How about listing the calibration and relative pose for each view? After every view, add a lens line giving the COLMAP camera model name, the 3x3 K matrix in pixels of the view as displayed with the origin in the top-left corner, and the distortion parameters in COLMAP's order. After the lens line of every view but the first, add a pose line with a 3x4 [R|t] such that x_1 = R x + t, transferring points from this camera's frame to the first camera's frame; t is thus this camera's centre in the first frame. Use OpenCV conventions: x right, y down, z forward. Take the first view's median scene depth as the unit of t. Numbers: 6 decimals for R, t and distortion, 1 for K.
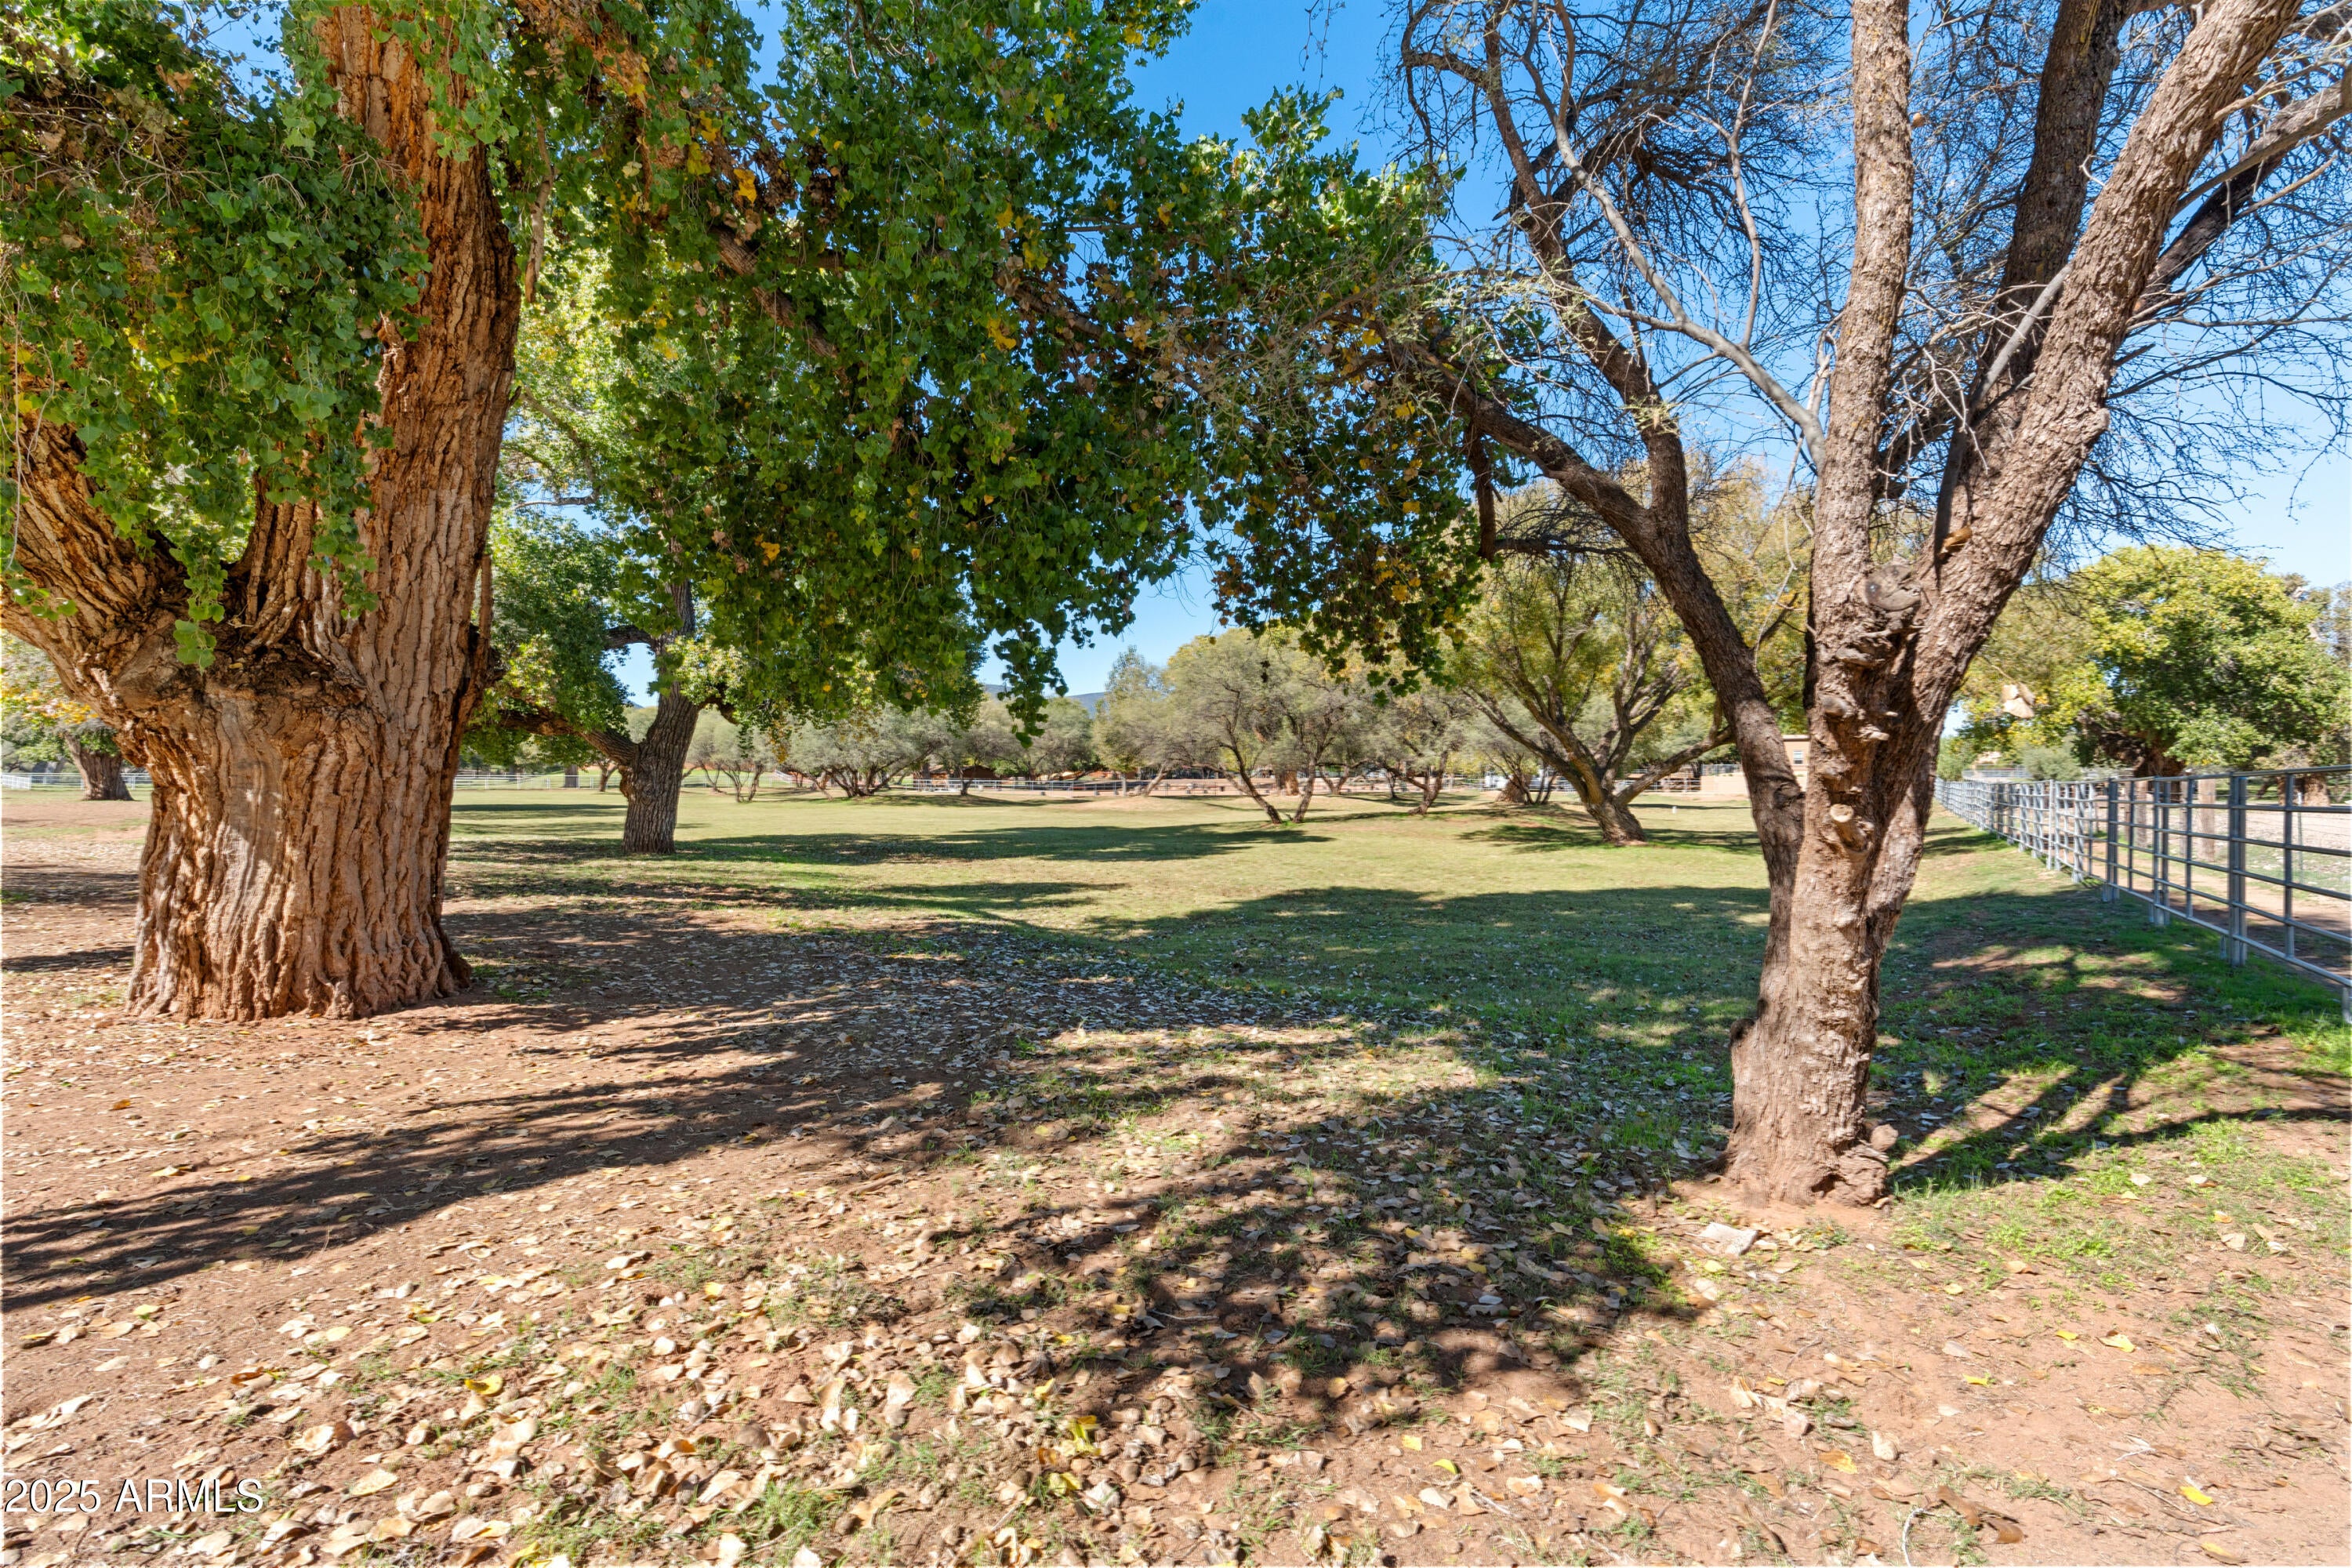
lens RADIAL K [[1062.9, 0, 1183.8], [0, 1062.9, 780.1], [0, 0, 1]] dist [-0.001782, 0.002933]
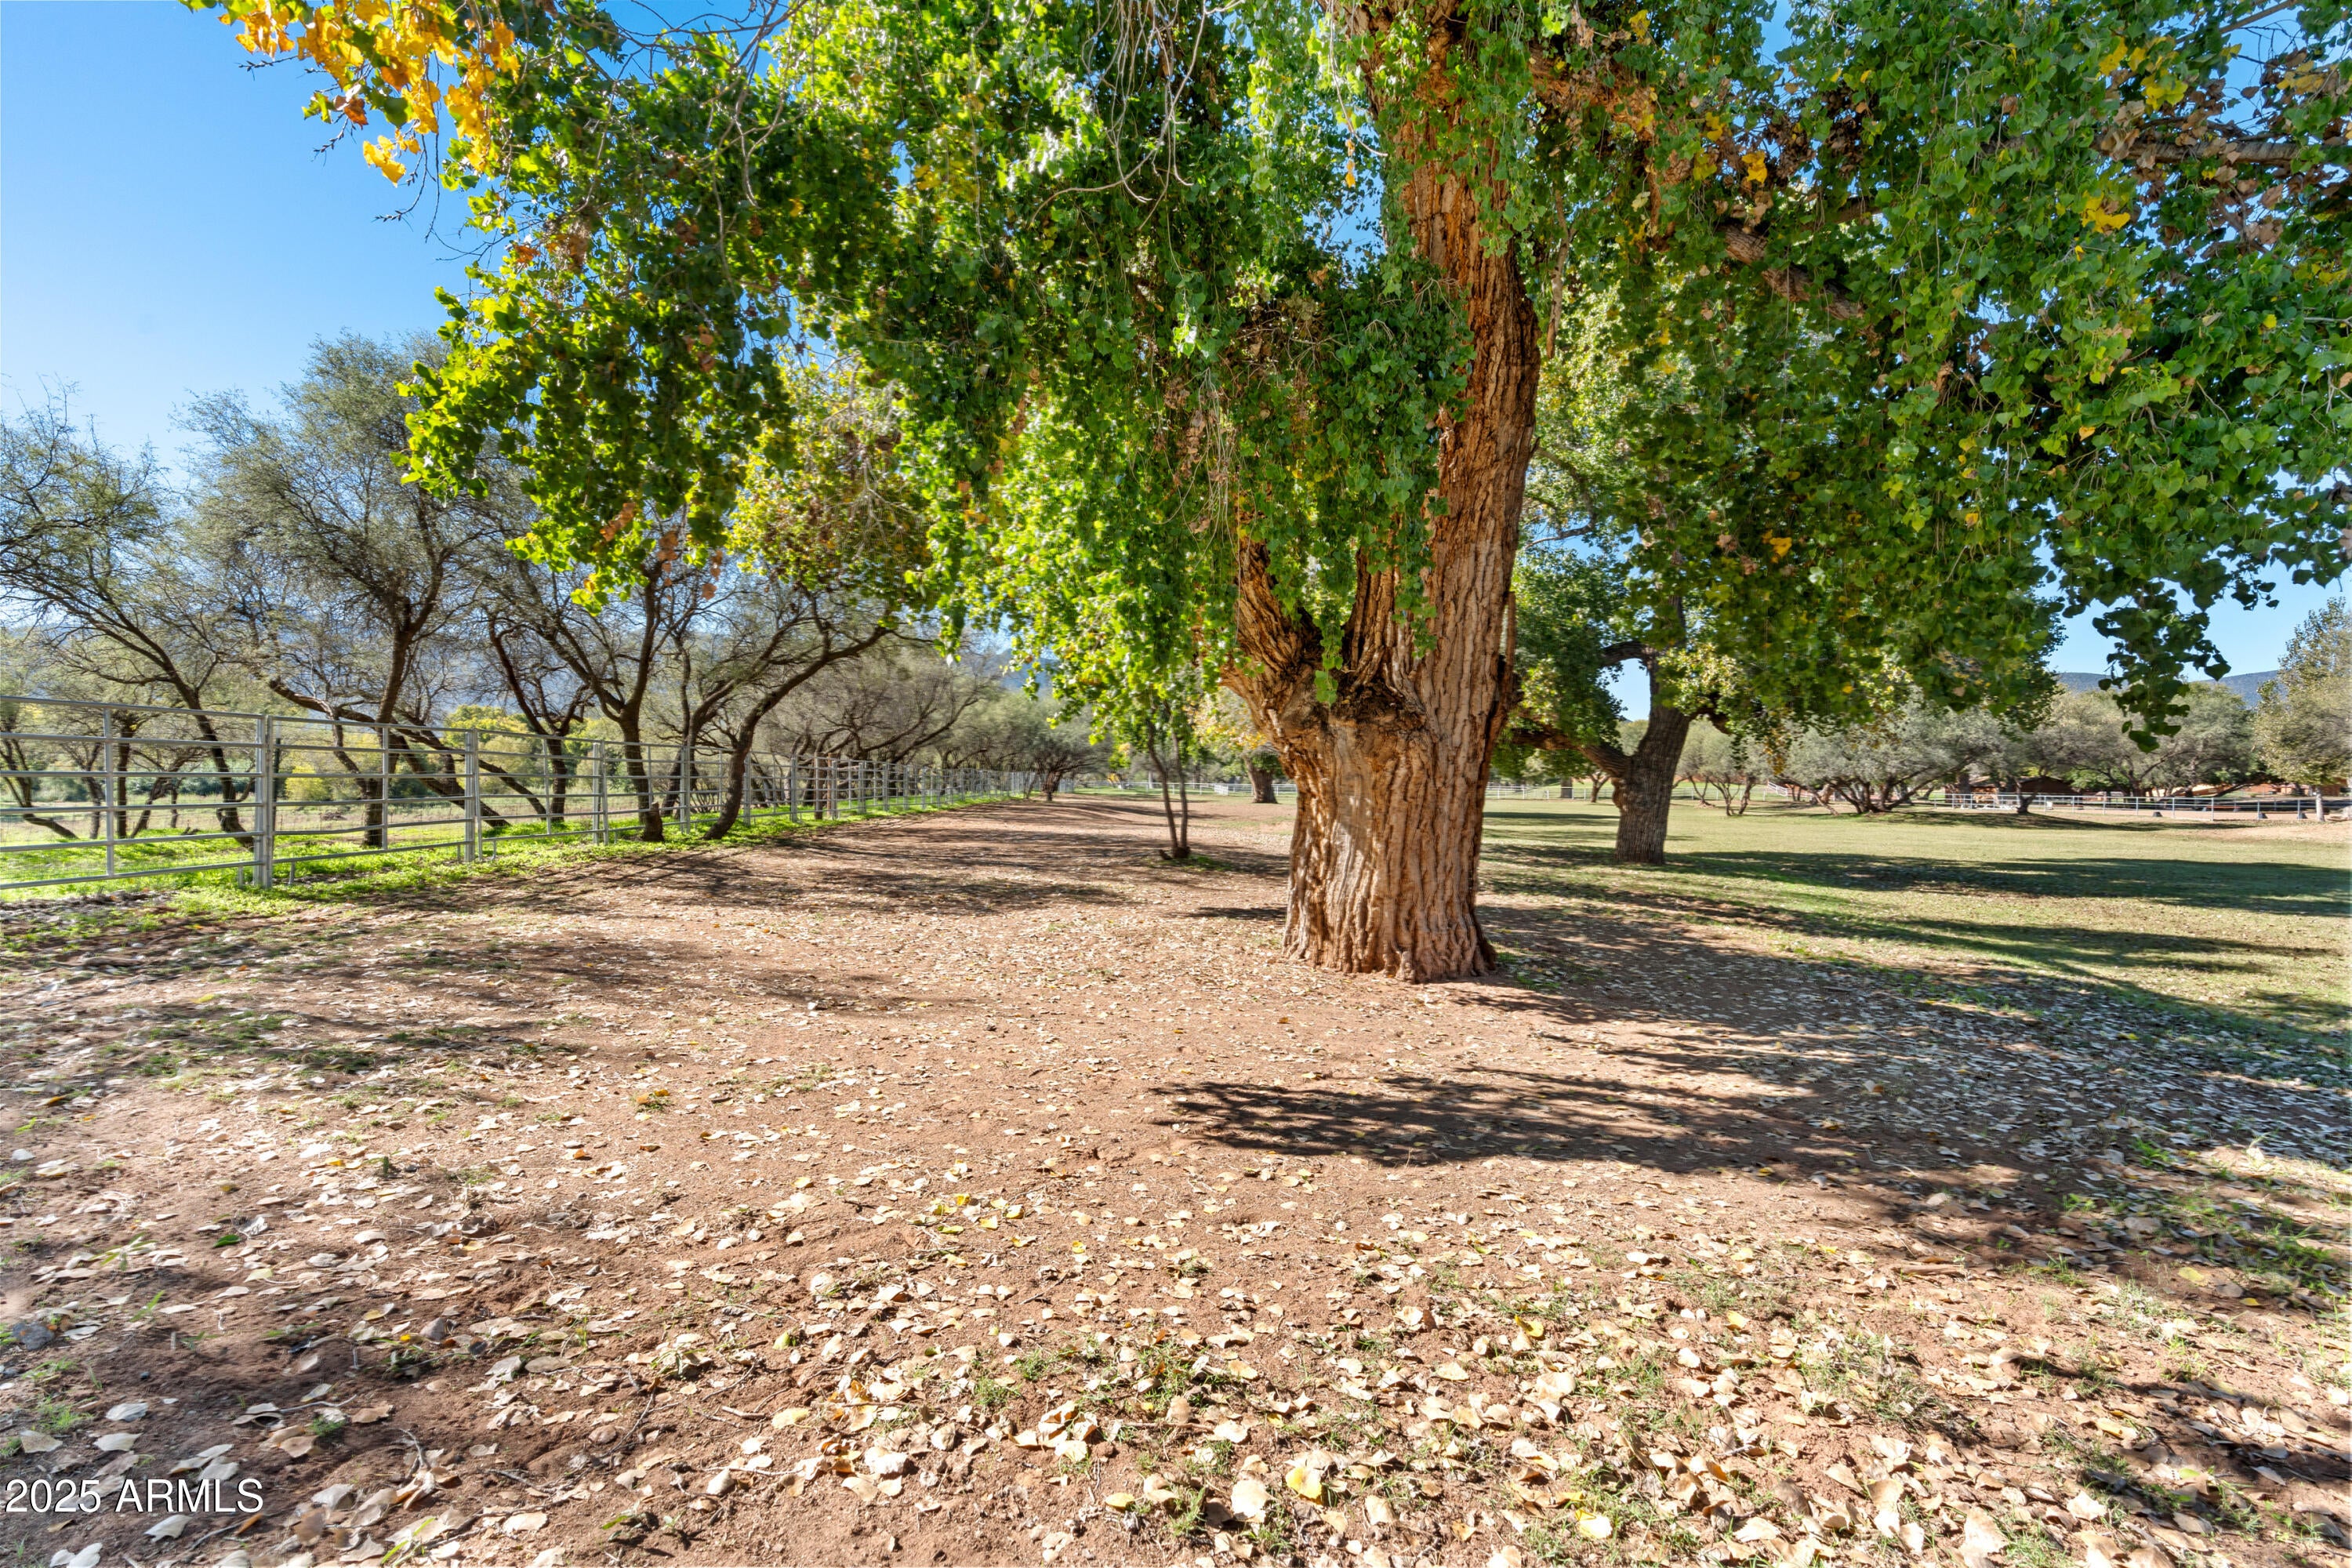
lens RADIAL K [[1062.9, 0, 1172.1], [0, 1062.9, 780.4], [0, 0, 1]] dist [-0.001782, 0.002933]
pose [[0.638841, -0.000842, -0.769339, -0.013192], [-0.007725, 0.999942, -0.007508, 0.001105], [0.769300, 0.010740, 0.638797, -0.005865]]
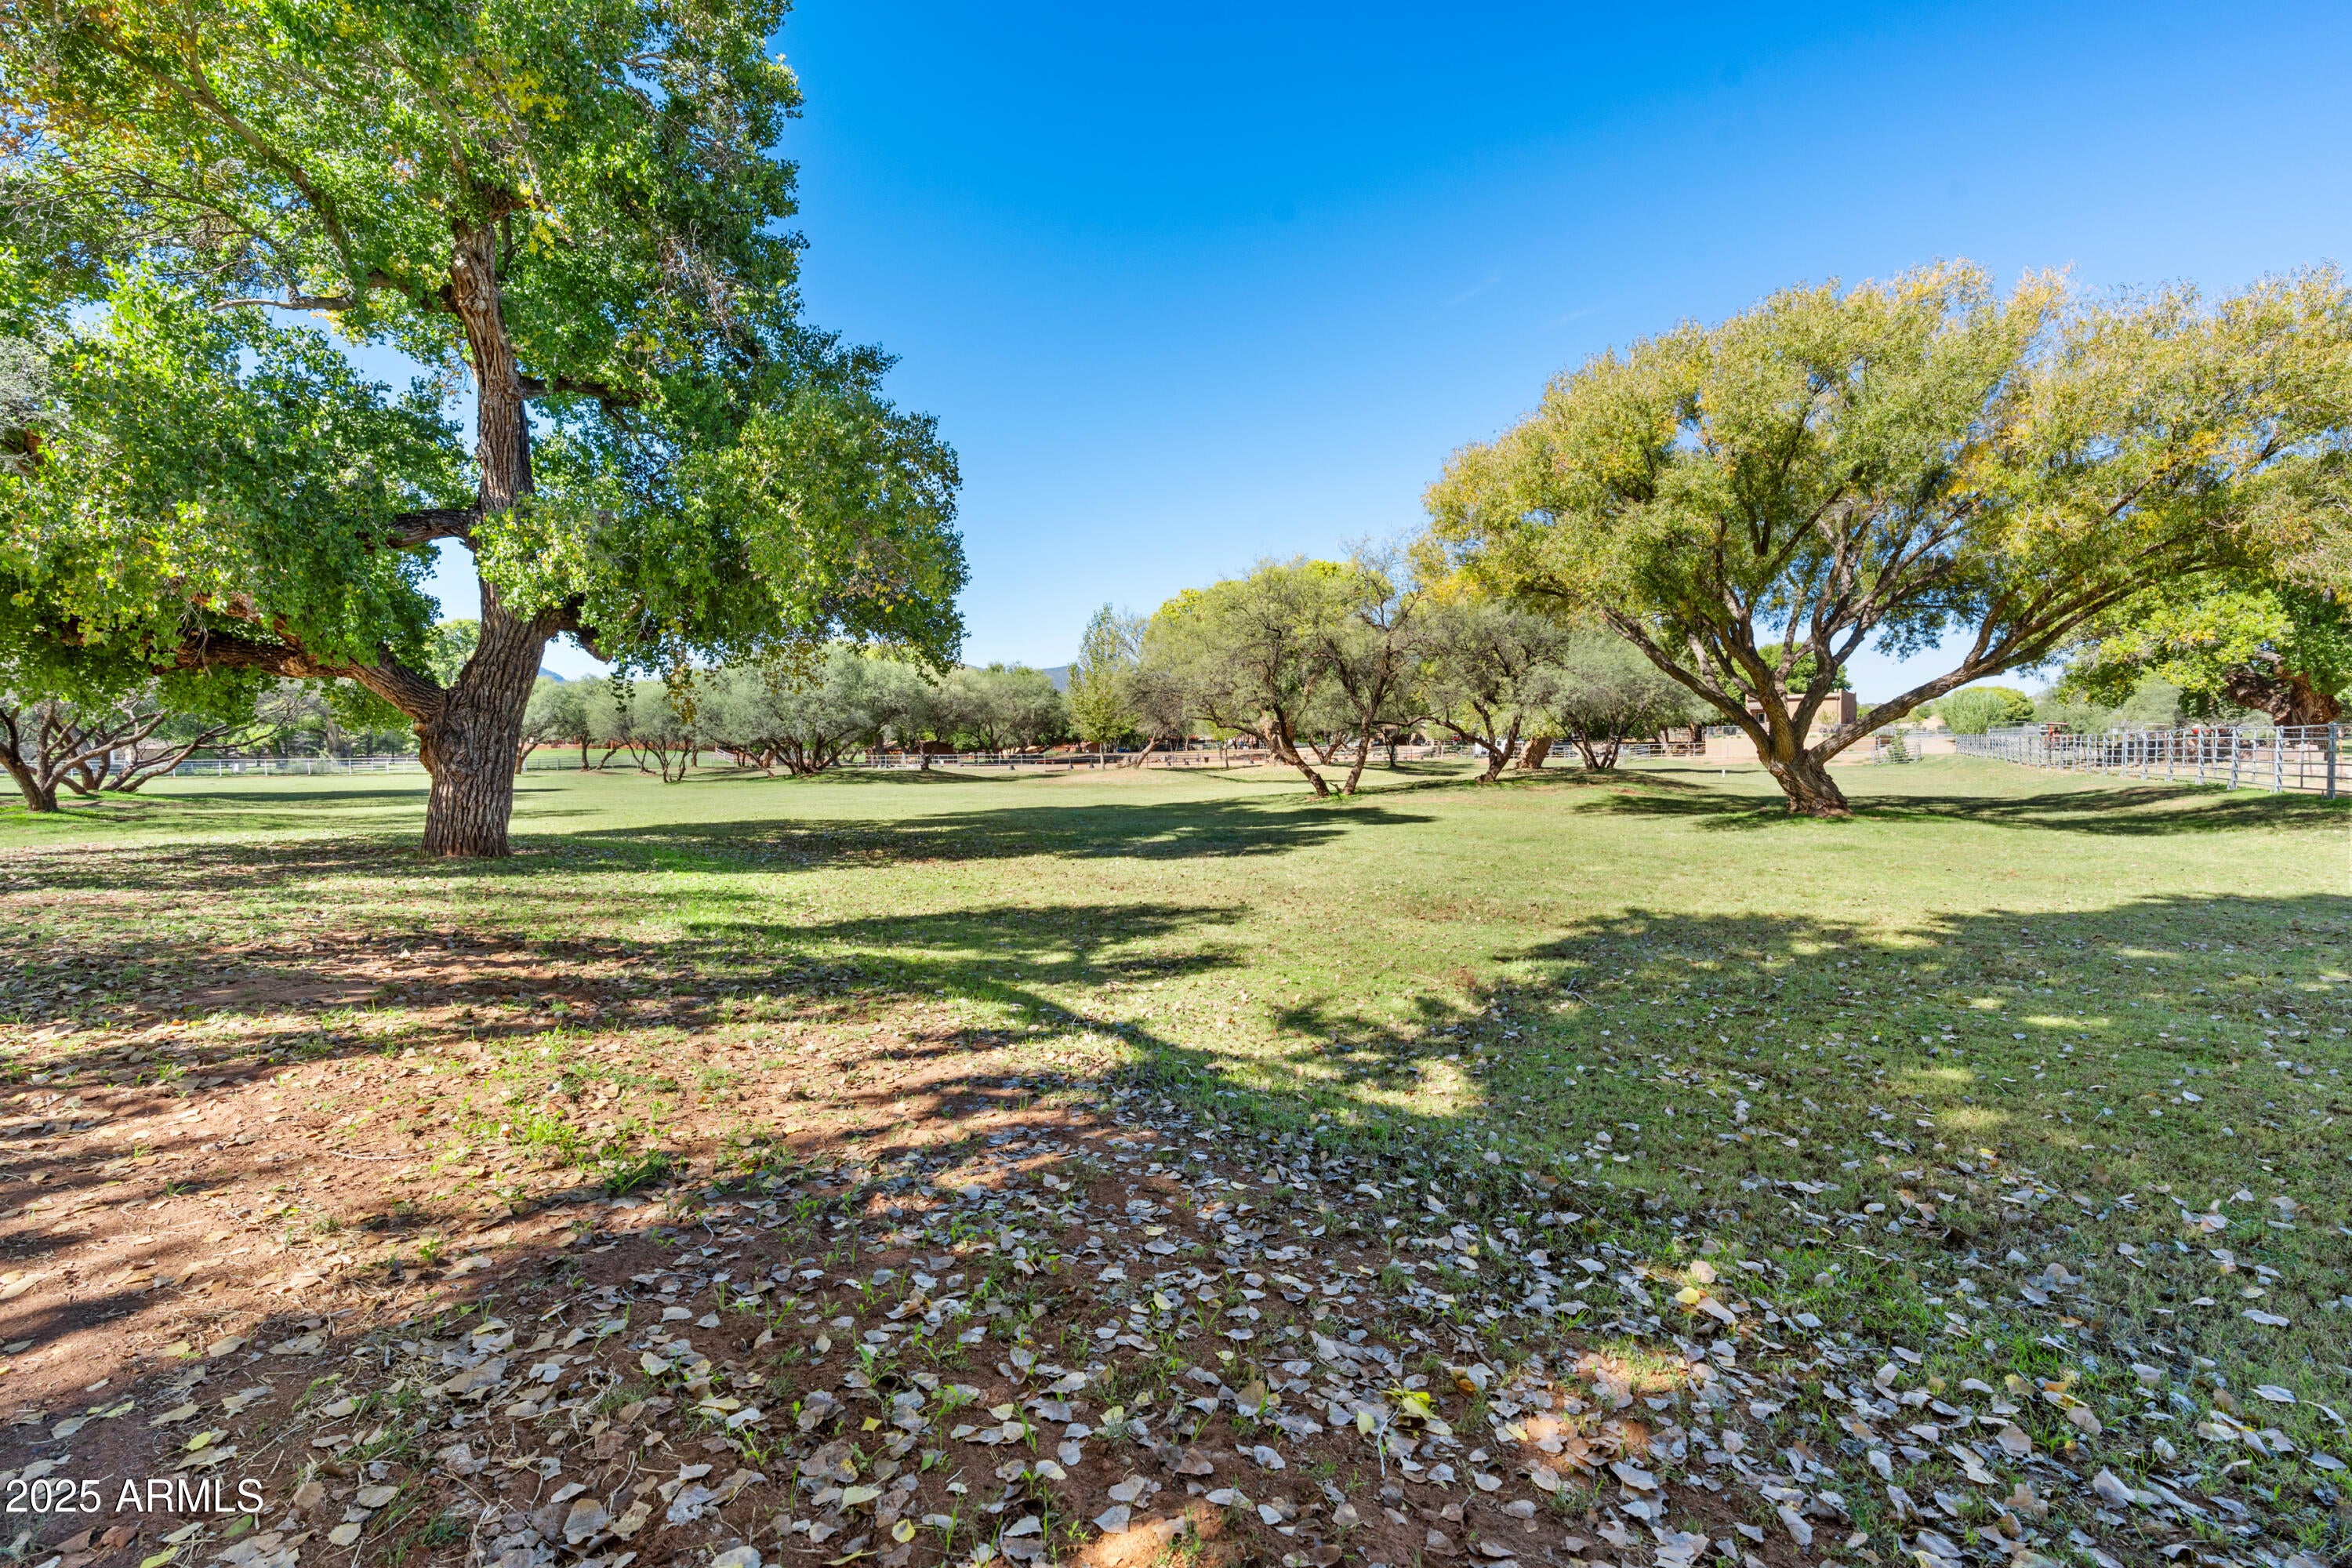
lens RADIAL K [[1062.9, 0, 1165.8], [0, 1062.9, 784.7], [0, 0, 1]] dist [-0.001782, 0.002933]
pose [[0.999497, -0.017518, 0.026435, -0.325283], [0.016778, 0.999468, 0.027962, 0.043504], [-0.026910, -0.027504, 0.999259, 1.182397]]
